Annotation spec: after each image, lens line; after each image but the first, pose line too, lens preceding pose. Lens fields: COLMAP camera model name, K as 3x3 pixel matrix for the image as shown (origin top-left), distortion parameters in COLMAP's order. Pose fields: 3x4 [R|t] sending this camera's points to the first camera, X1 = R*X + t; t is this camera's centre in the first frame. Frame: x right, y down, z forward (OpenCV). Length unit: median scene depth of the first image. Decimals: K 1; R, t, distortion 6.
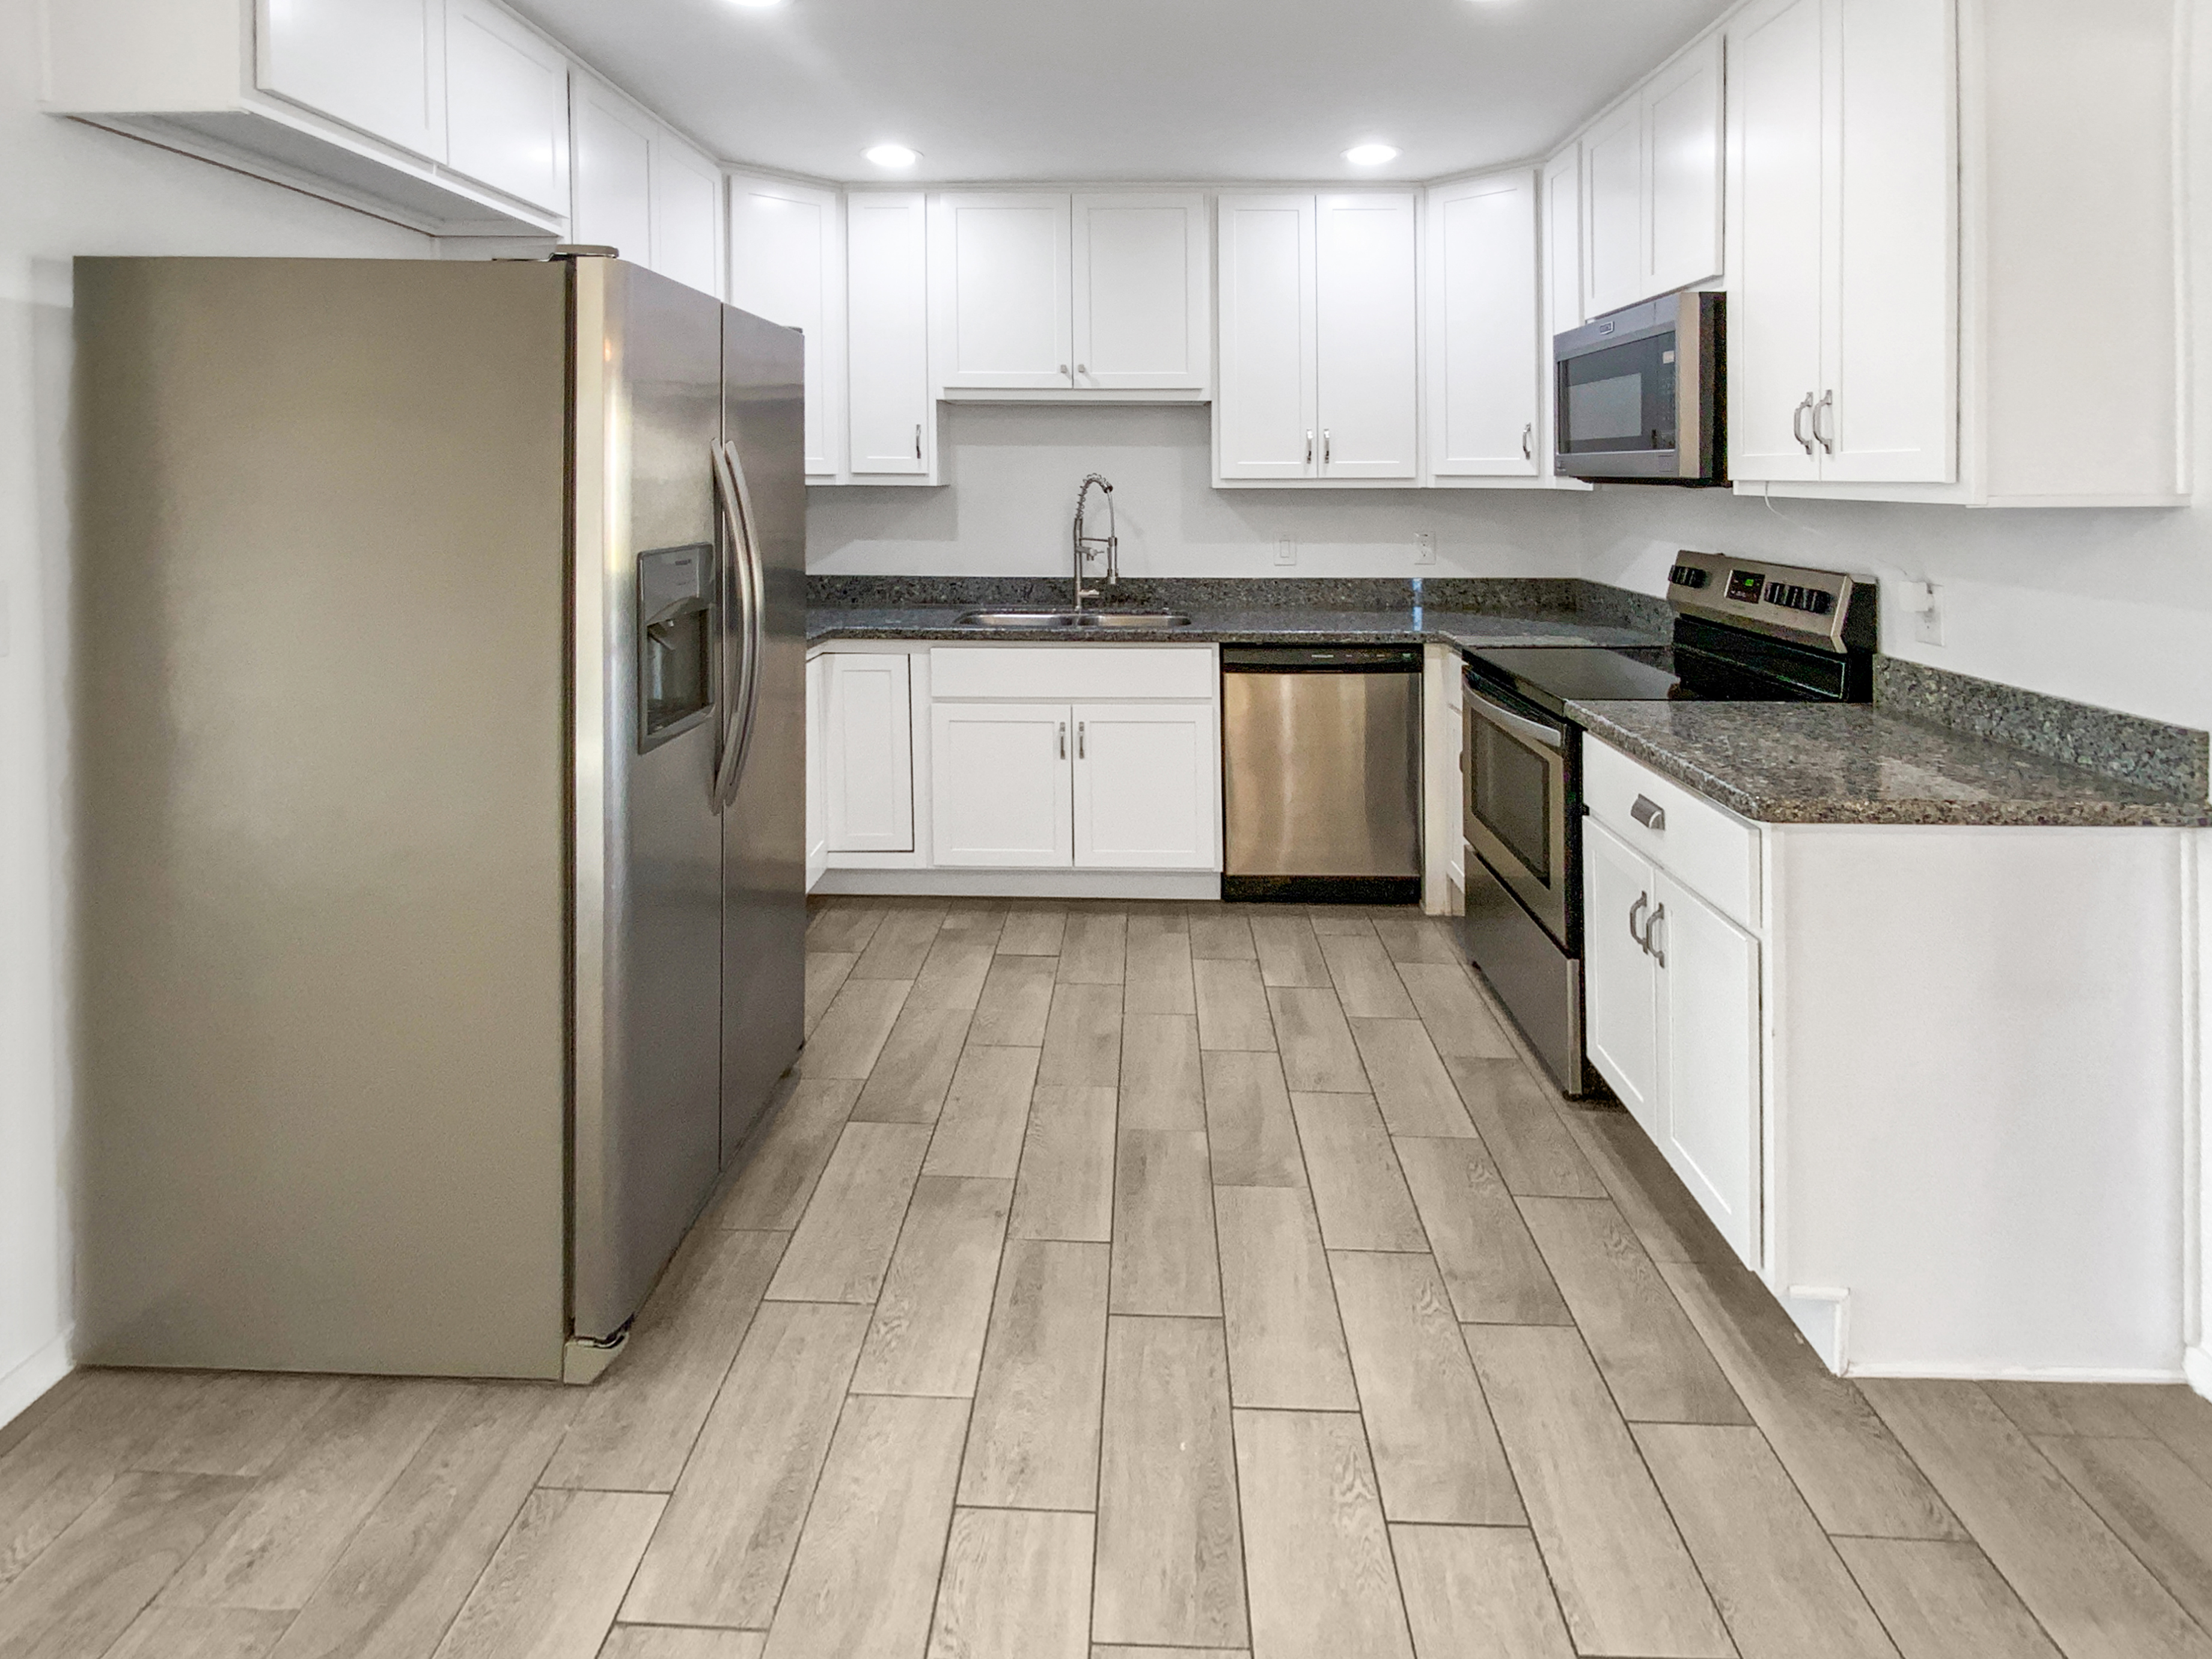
lens RADIAL K [[888.5, 0, 1106.0], [0, 888.5, 829.5], [0, 0, 1]] dist [0.025669, -0.025354]
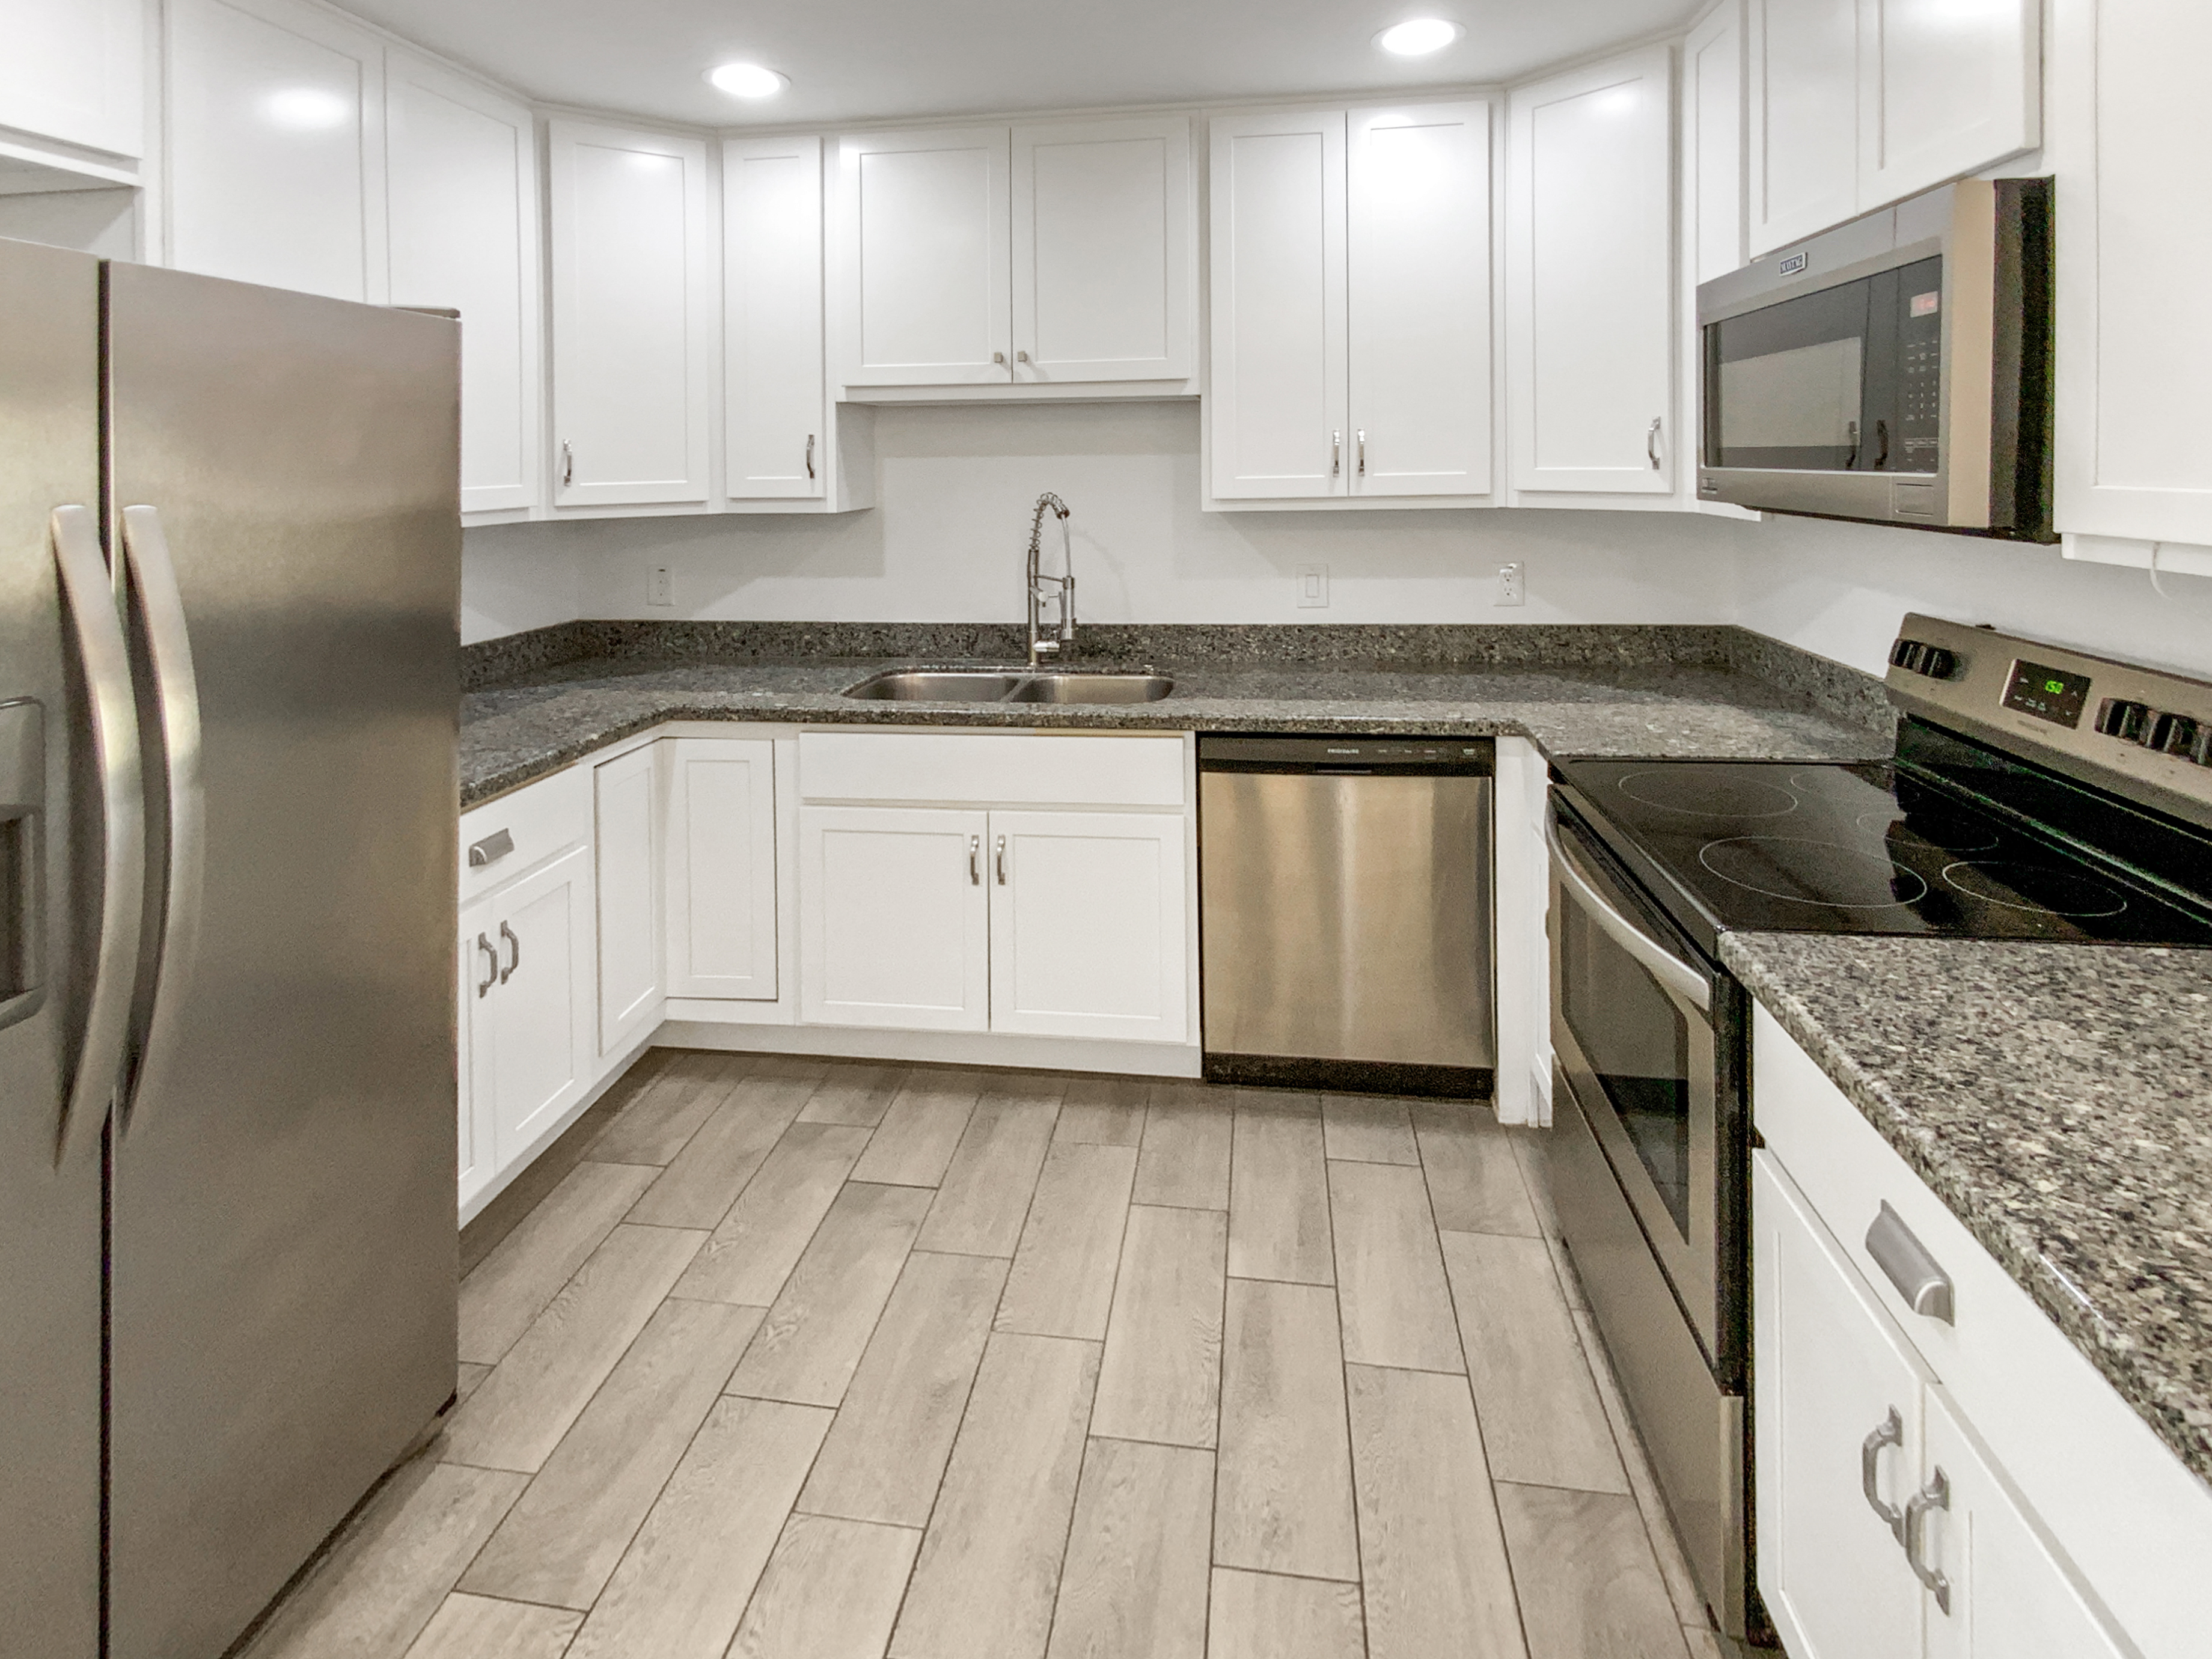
lens RADIAL K [[897.1, 0, 1115.5], [0, 897.1, 778.5], [0, 0, 1]] dist [0.000015, -0.000082]
pose [[0.993681, 0.022294, -0.110001, 0.142757], [-0.026340, 0.999024, -0.035470, -0.143369], [0.109102, 0.038144, 0.993298, 0.284386]]
